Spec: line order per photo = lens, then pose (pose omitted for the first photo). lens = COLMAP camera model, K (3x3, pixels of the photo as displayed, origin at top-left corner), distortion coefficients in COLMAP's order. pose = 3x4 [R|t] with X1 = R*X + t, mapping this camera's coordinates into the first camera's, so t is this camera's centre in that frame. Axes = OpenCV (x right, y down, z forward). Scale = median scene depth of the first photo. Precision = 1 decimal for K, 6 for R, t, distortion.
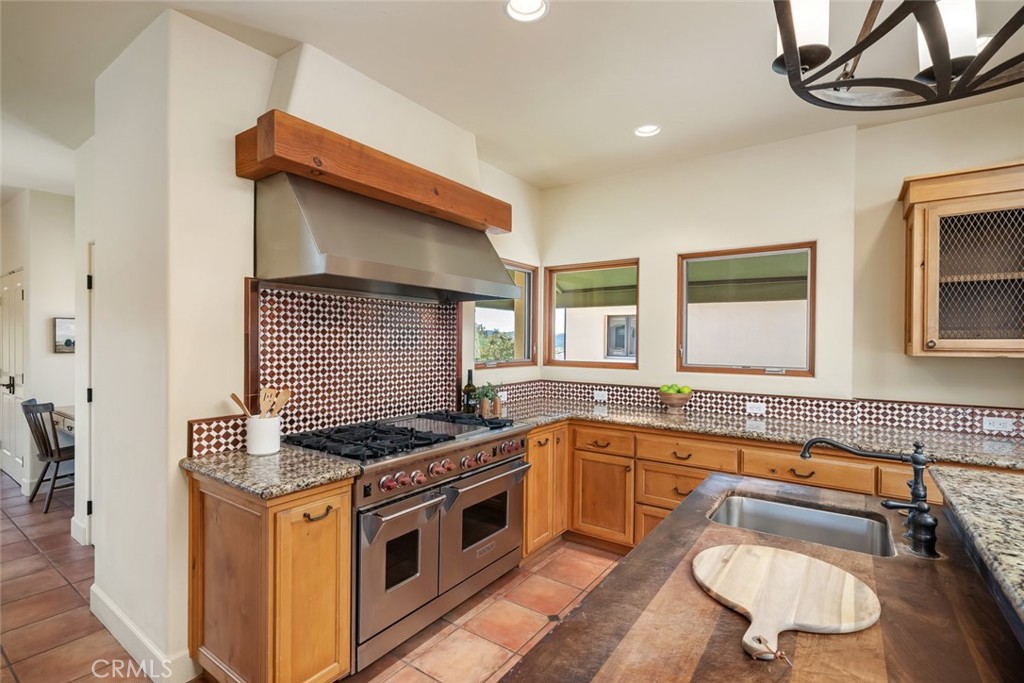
lens RADIAL K [[475.5, 0, 512.7], [0, 475.5, 343.8], [0, 0, 1]] dist [-0.019230, -0.000434]
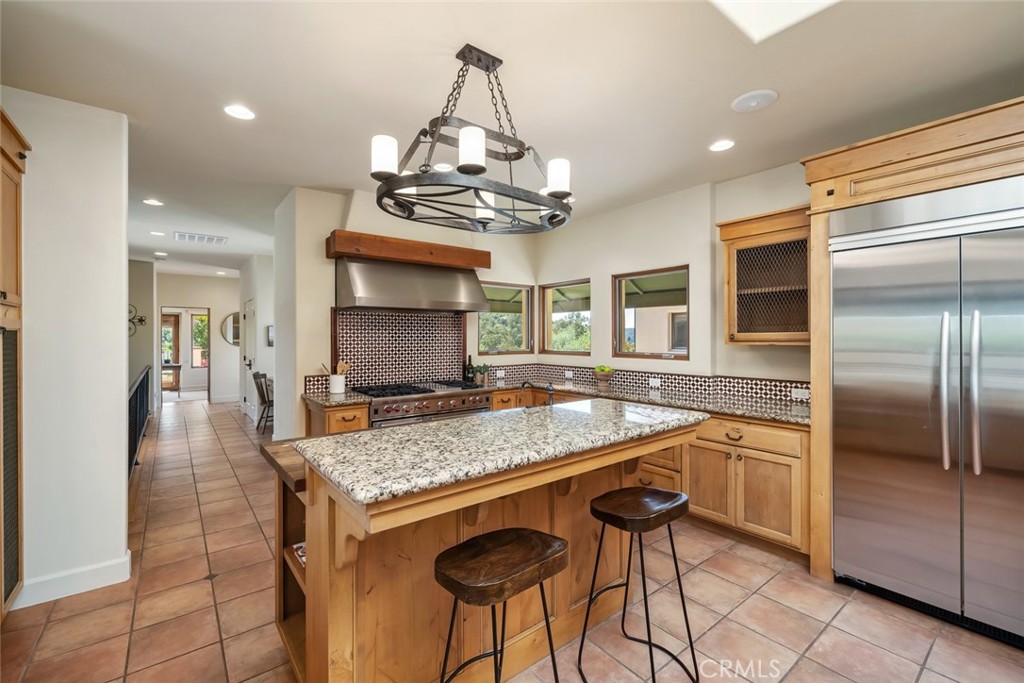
lens RADIAL K [[432.1, 0, 512.8], [0, 432.1, 333.3], [0, 0, 1]] dist [-0.049238, -0.000158]
pose [[0.958594, -0.012407, -0.284507, 0.461596], [0.008452, 0.999850, -0.015123, 0.004184], [0.284652, 0.012092, 0.958555, -0.355074]]
